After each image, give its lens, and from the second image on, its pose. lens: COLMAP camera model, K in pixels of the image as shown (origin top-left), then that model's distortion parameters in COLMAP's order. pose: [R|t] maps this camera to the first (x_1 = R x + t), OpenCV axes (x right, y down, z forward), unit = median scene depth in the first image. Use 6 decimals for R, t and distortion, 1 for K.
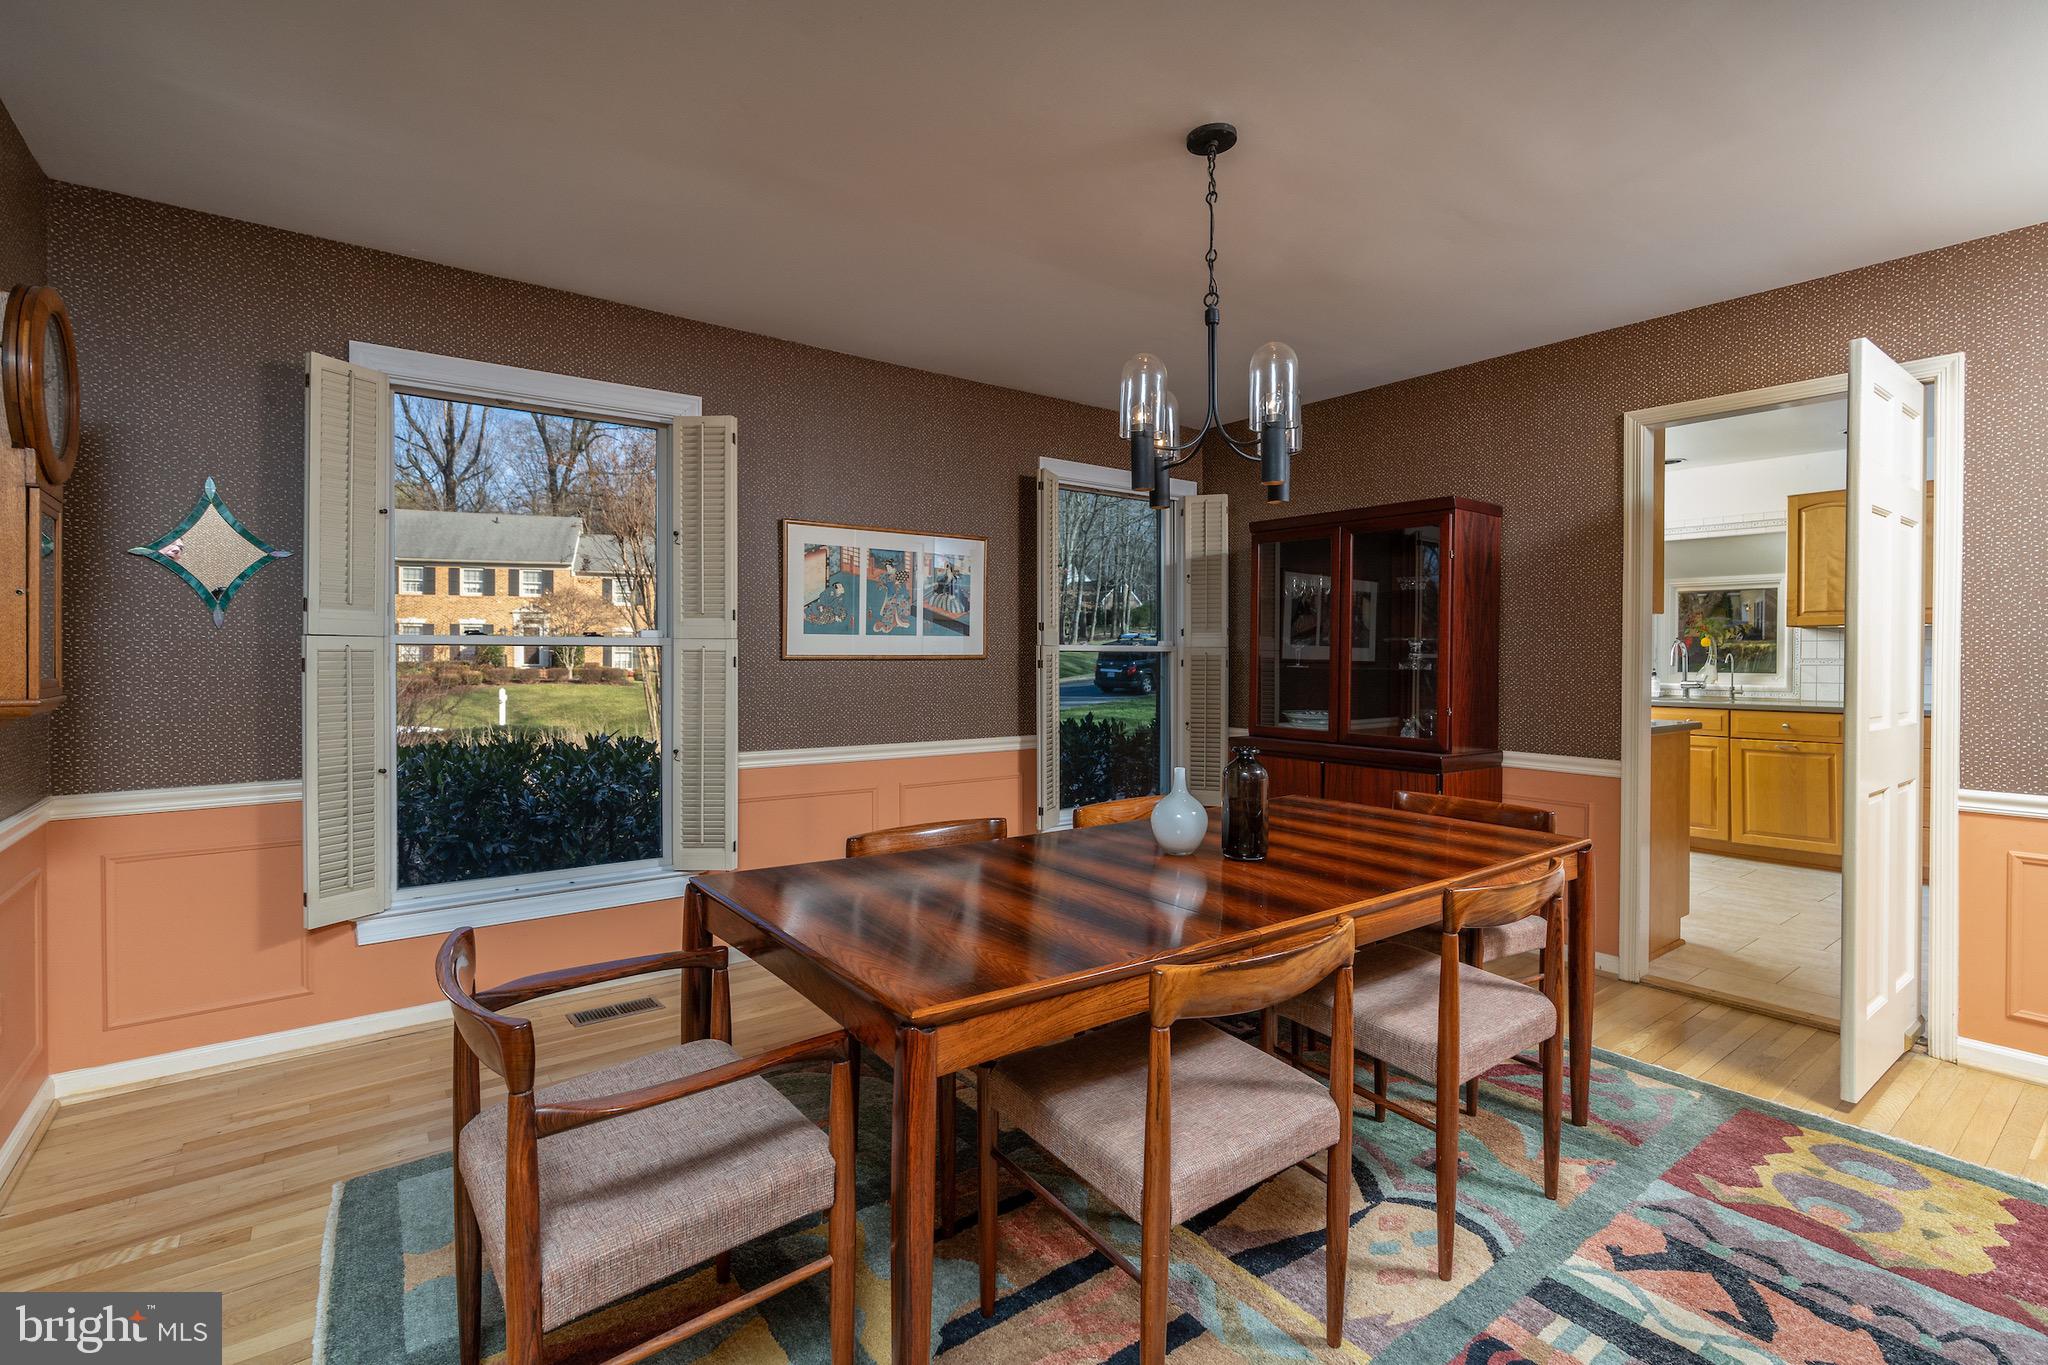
lens RADIAL K [[944.7, 0, 1024.8], [0, 944.7, 676.7], [0, 0, 1]] dist [-0.000307, -0.000022]
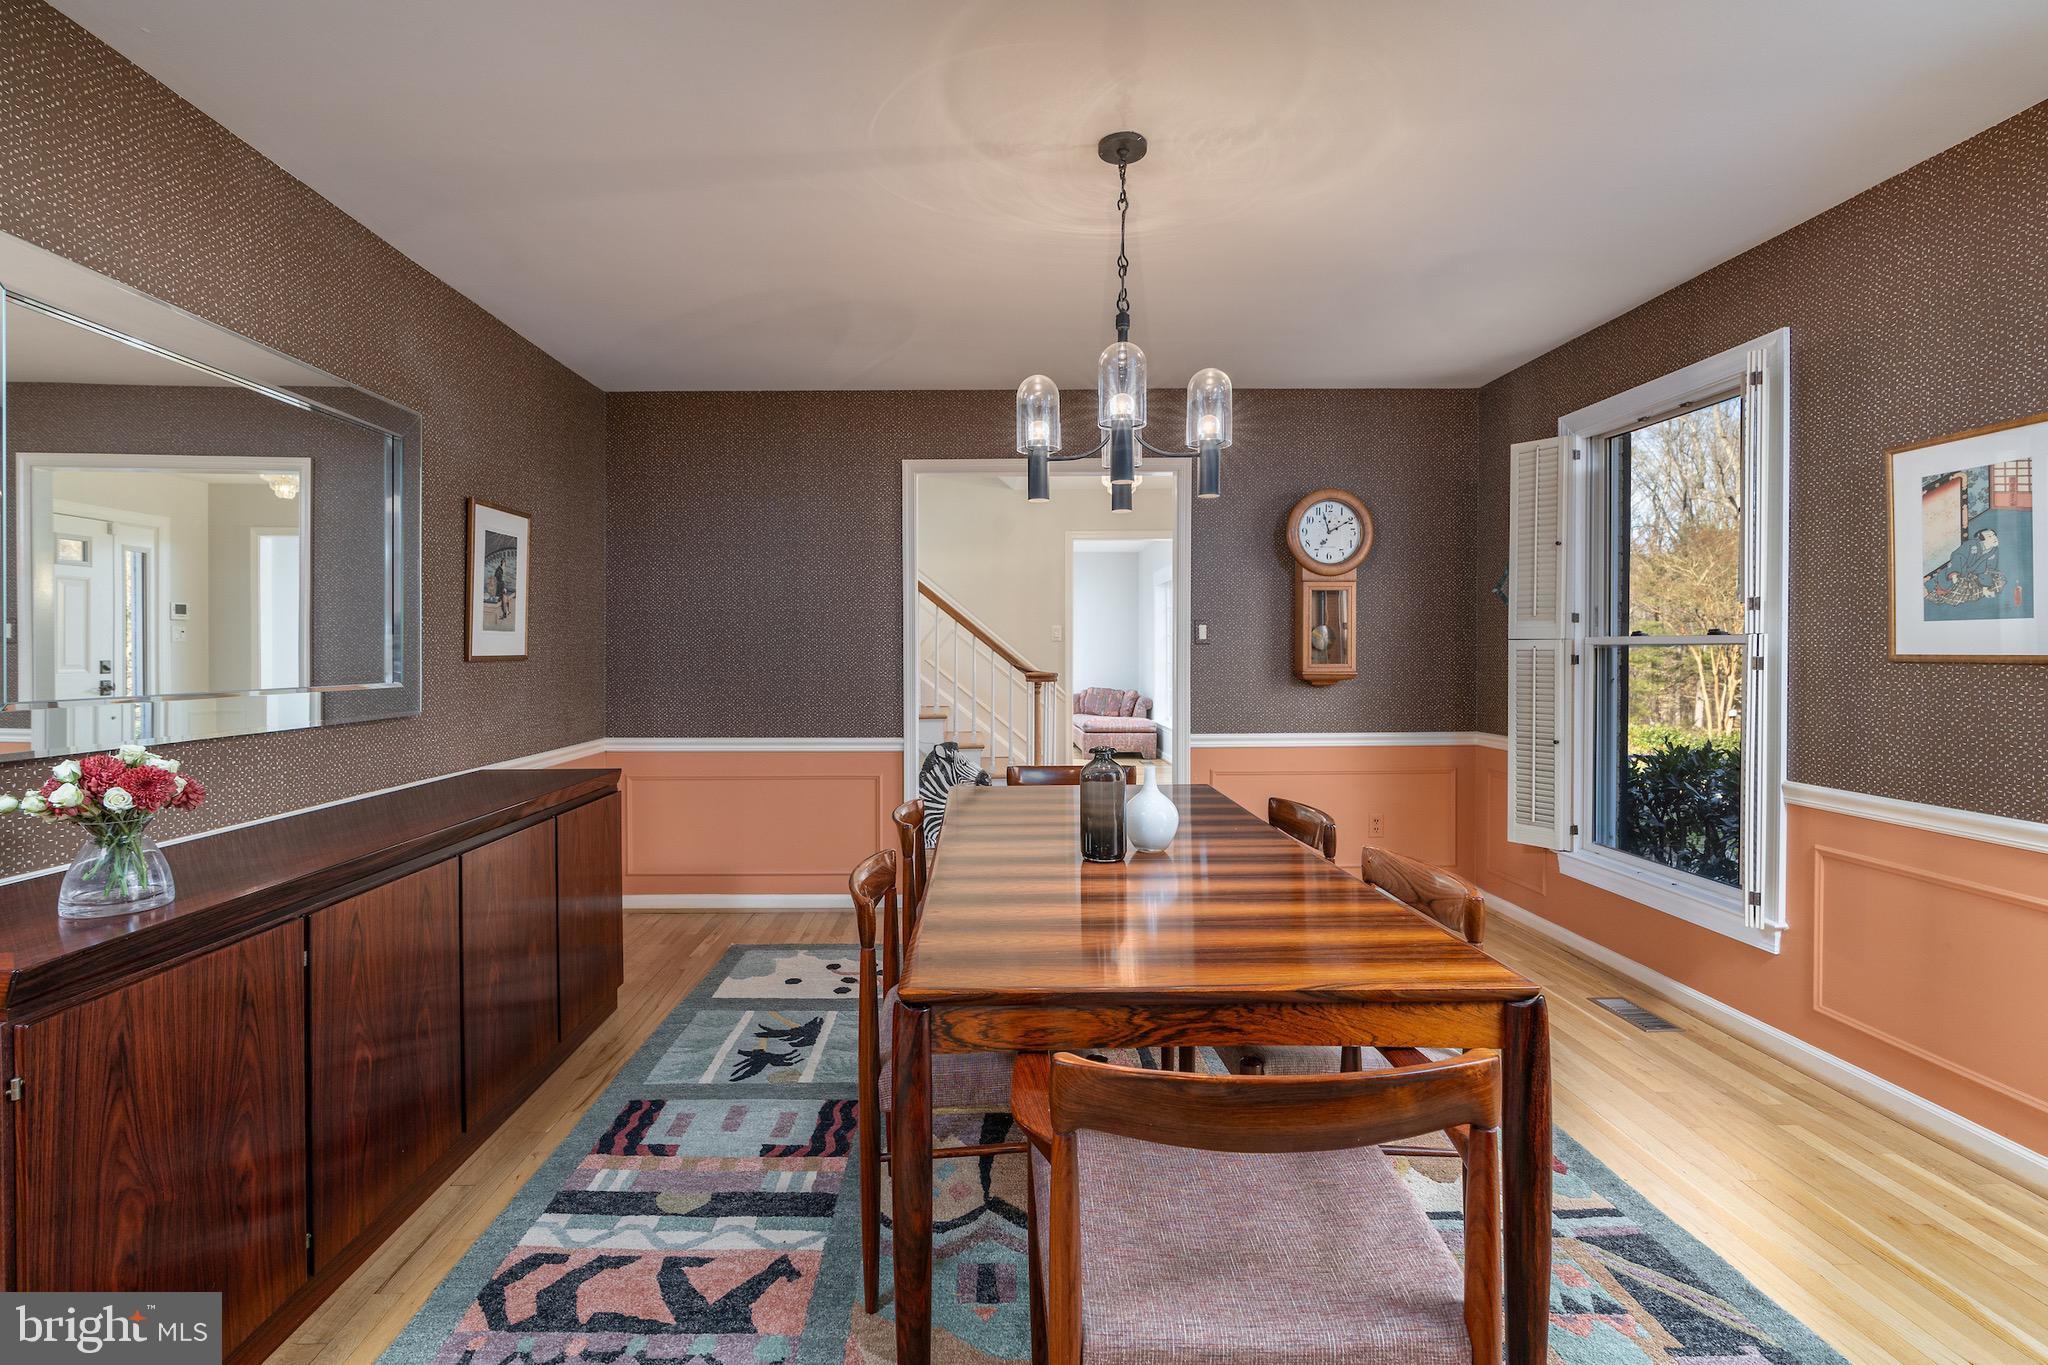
lens RADIAL K [[953.3, 0, 1015.1], [0, 953.3, 651.4], [0, 0, 1]] dist [0.000397, 0.000109]
pose [[-0.580136, 0.007299, -0.814487, 0.917262], [-0.010617, 0.999807, 0.016522, -0.040120], [0.814450, 0.018232, -0.579947, 1.242699]]
